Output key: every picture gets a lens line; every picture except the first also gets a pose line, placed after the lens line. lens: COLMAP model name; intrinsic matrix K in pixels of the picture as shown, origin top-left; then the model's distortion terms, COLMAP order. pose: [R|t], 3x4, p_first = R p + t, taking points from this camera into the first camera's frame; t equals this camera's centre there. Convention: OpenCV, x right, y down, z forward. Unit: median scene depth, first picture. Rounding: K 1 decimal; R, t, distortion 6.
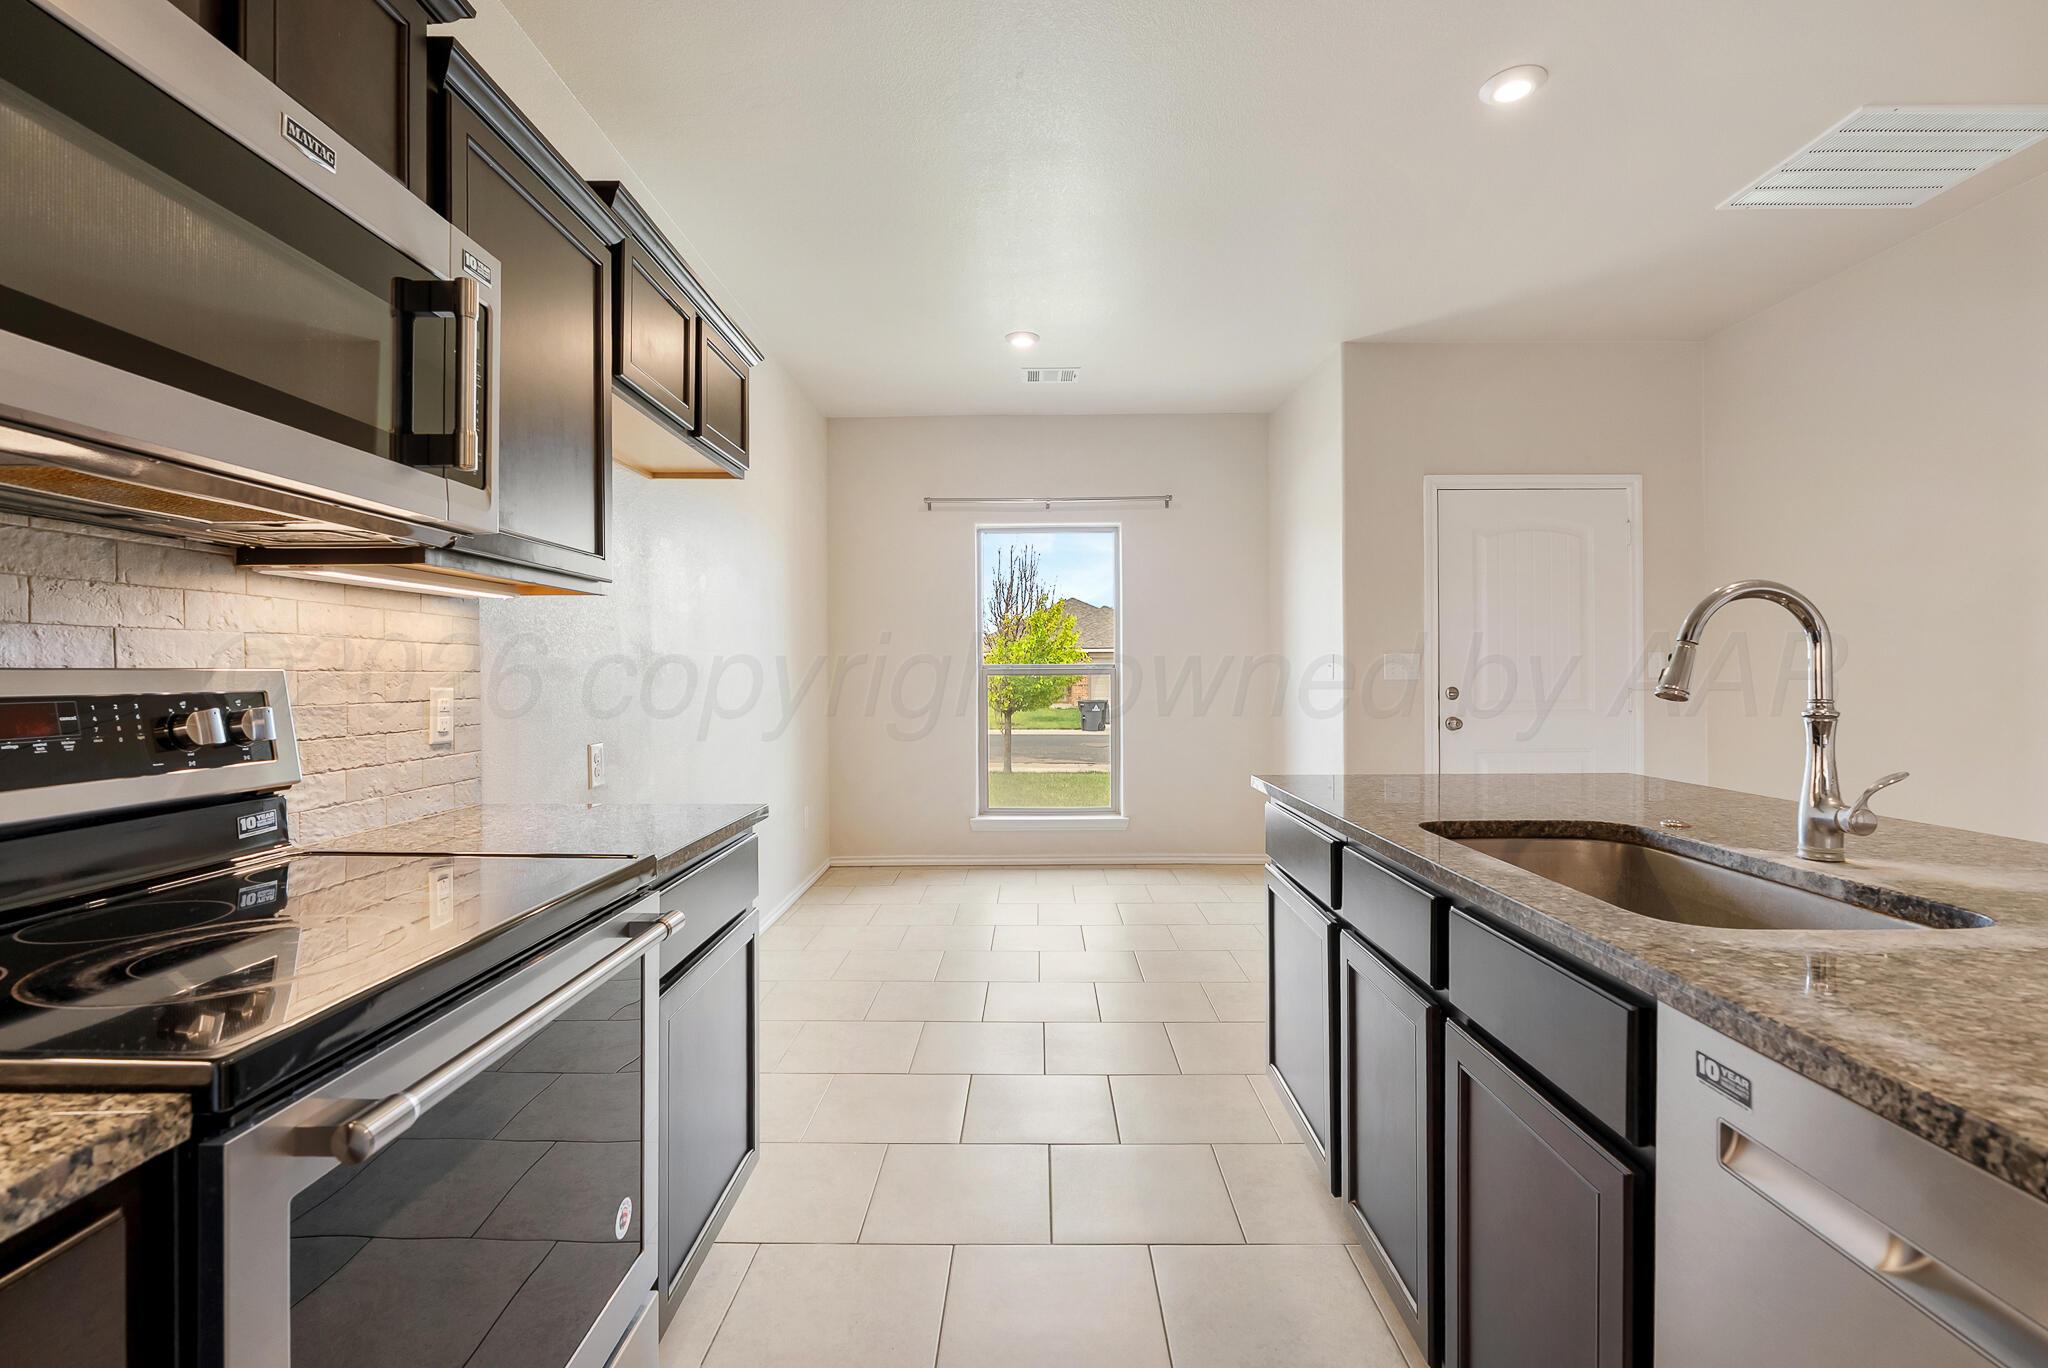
lens RADIAL K [[924.0, 0, 1028.6], [0, 924.0, 678.4], [0, 0, 1]] dist [-0.001518, -0.000019]
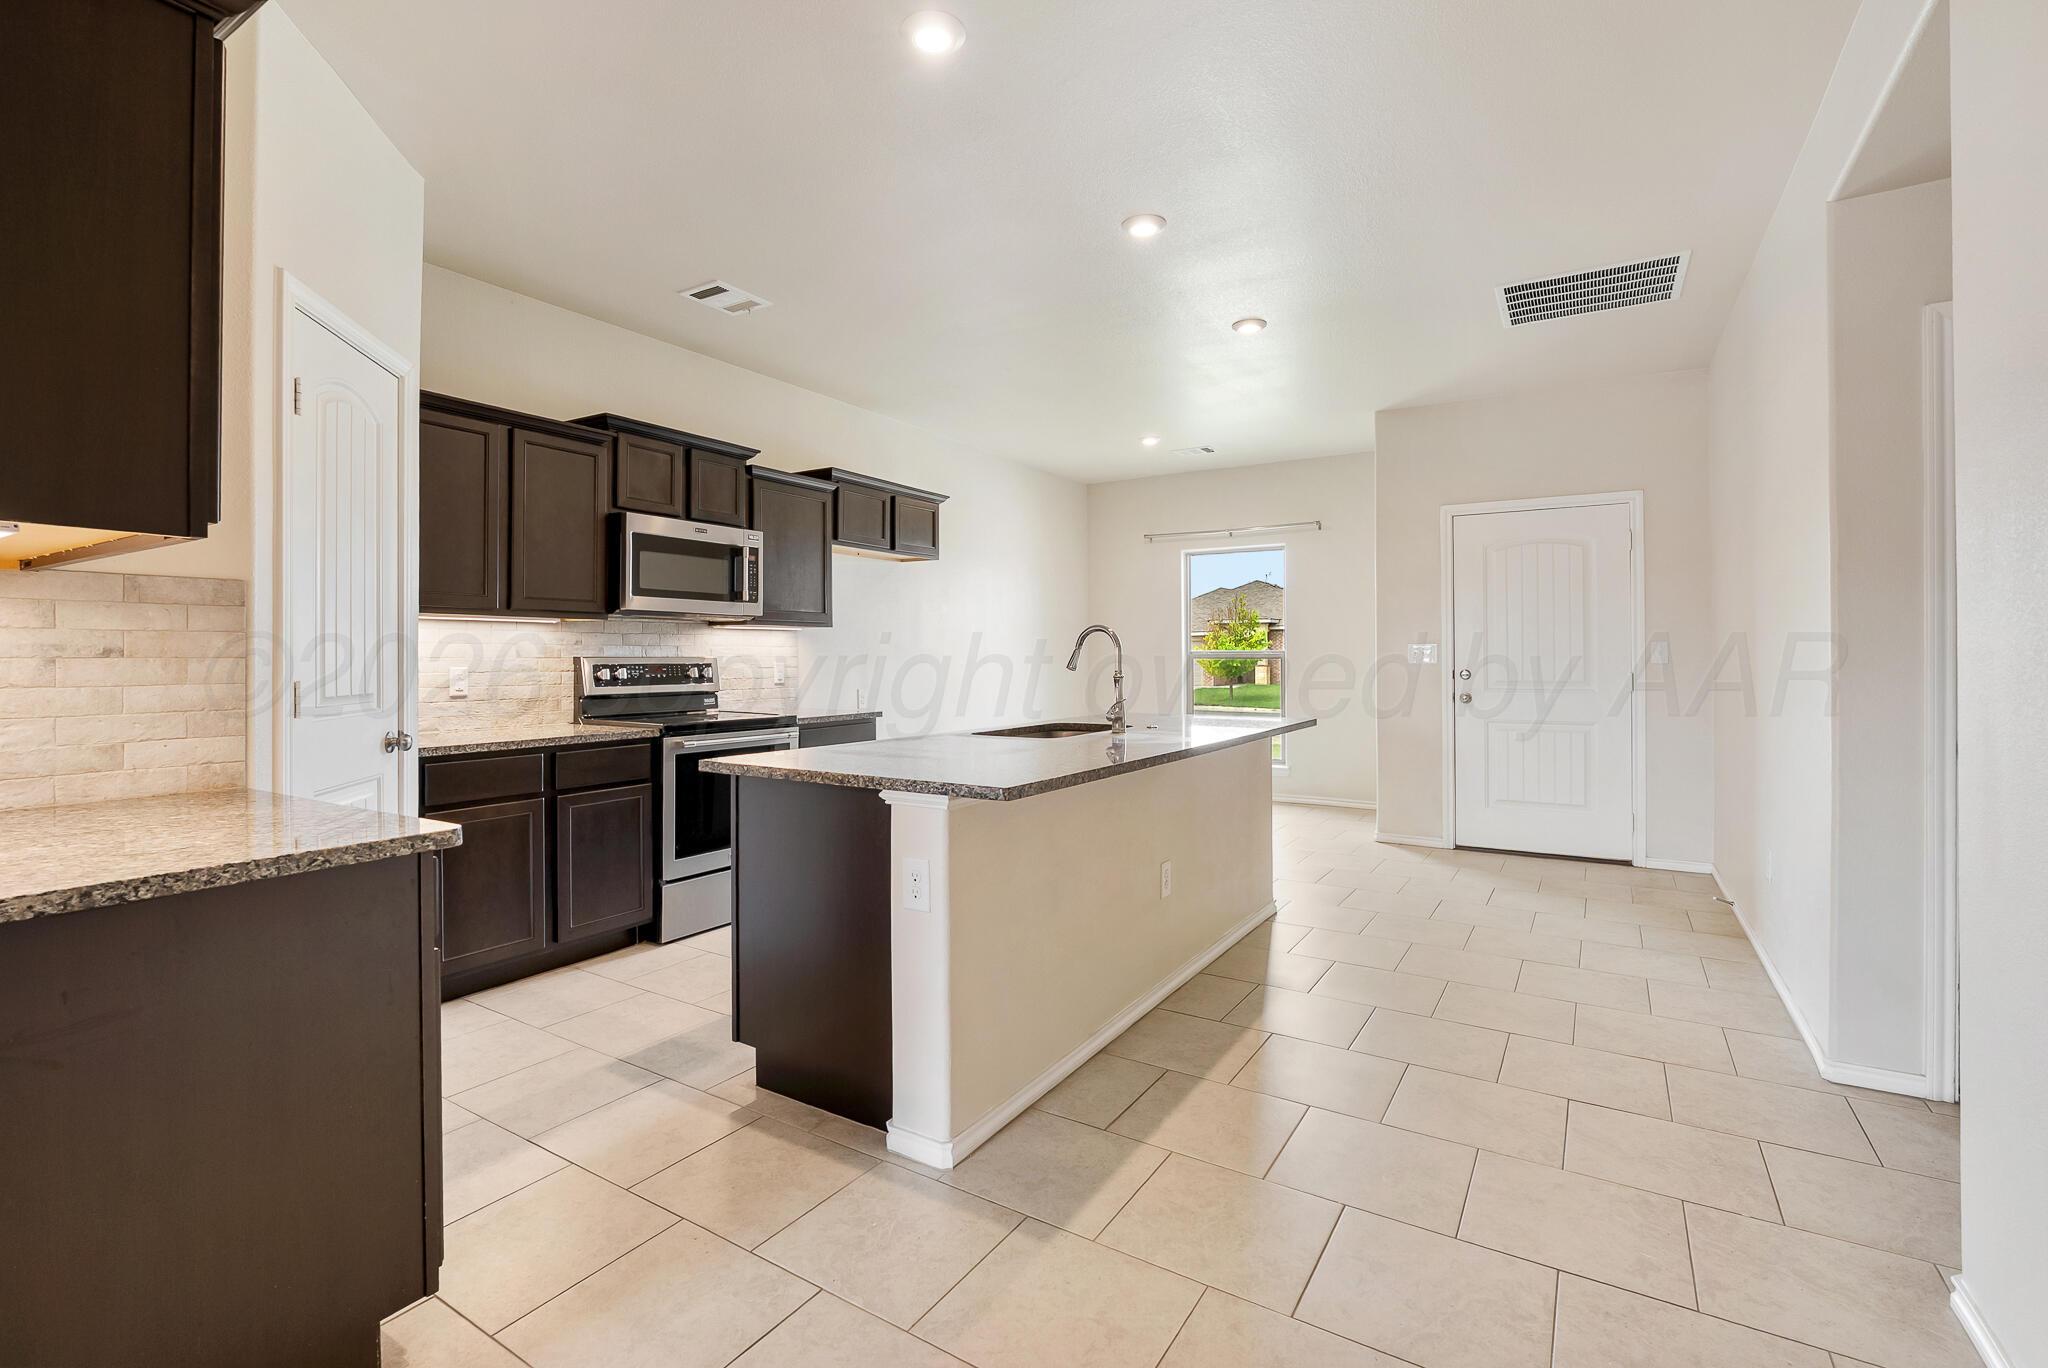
lens RADIAL K [[924.0, 0, 1028.6], [0, 924.0, 678.4], [0, 0, 1]] dist [-0.001518, -0.000019]
pose [[0.856902, 0.013626, -0.515300, 1.956584], [-0.004159, 0.999801, 0.019521, -0.001500], [0.515463, -0.014584, 0.856788, -1.339899]]
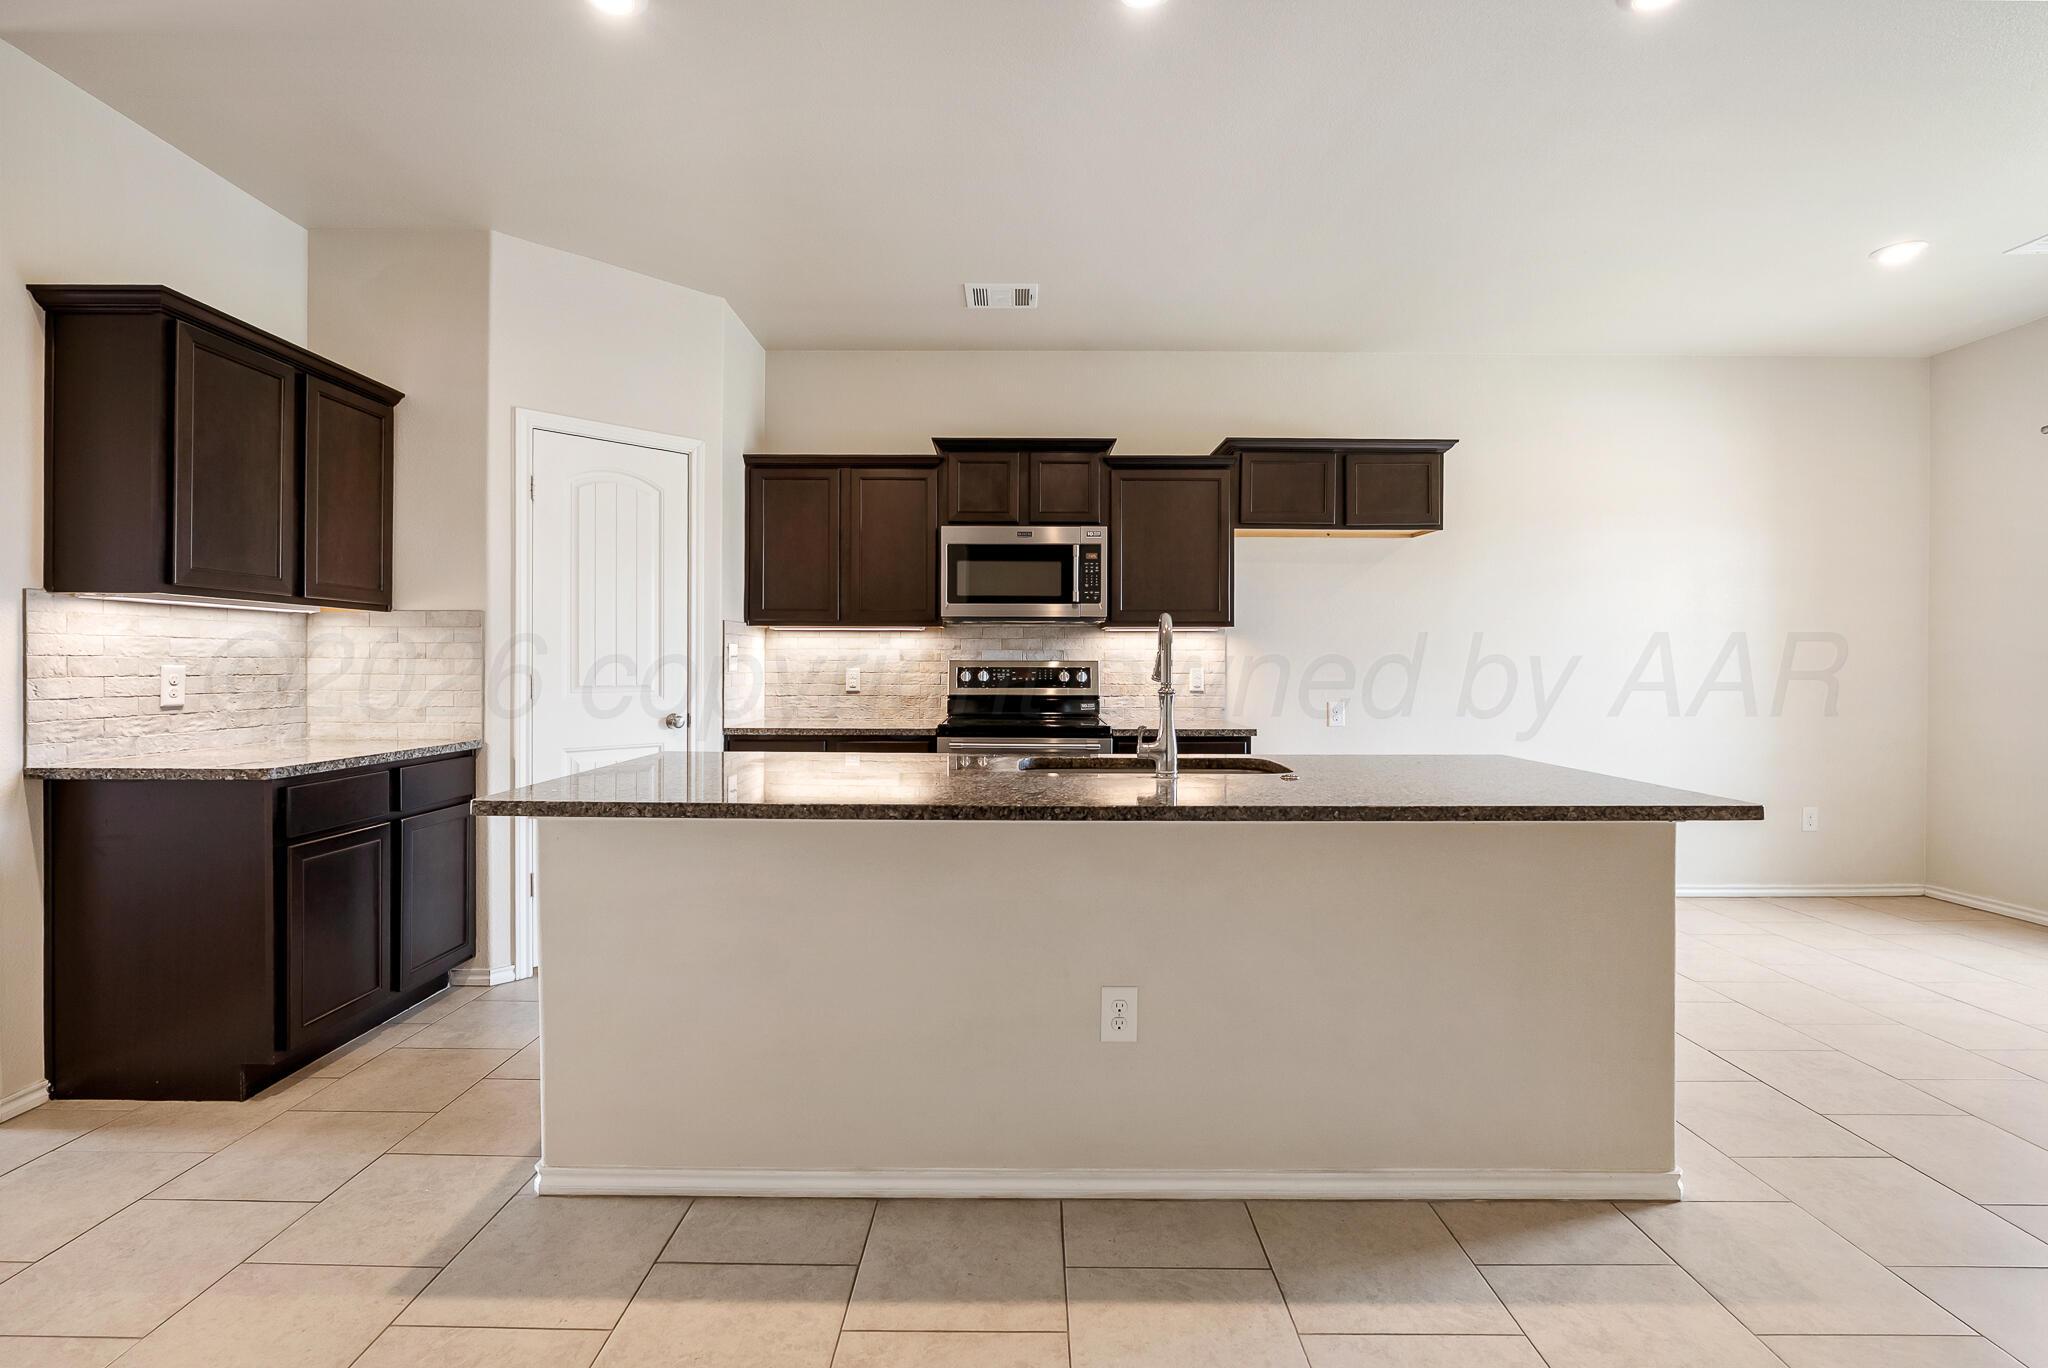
lens RADIAL K [[933.6, 0, 1024.0], [0, 933.6, 684.0], [0, 0, 1]] dist [-0.013326, -0.000281]
pose [[0.008665, 0.025659, -0.999633, 2.538658], [-0.009334, 0.999629, 0.025578, -0.010352], [0.999919, 0.009109, 0.008901, 0.722044]]
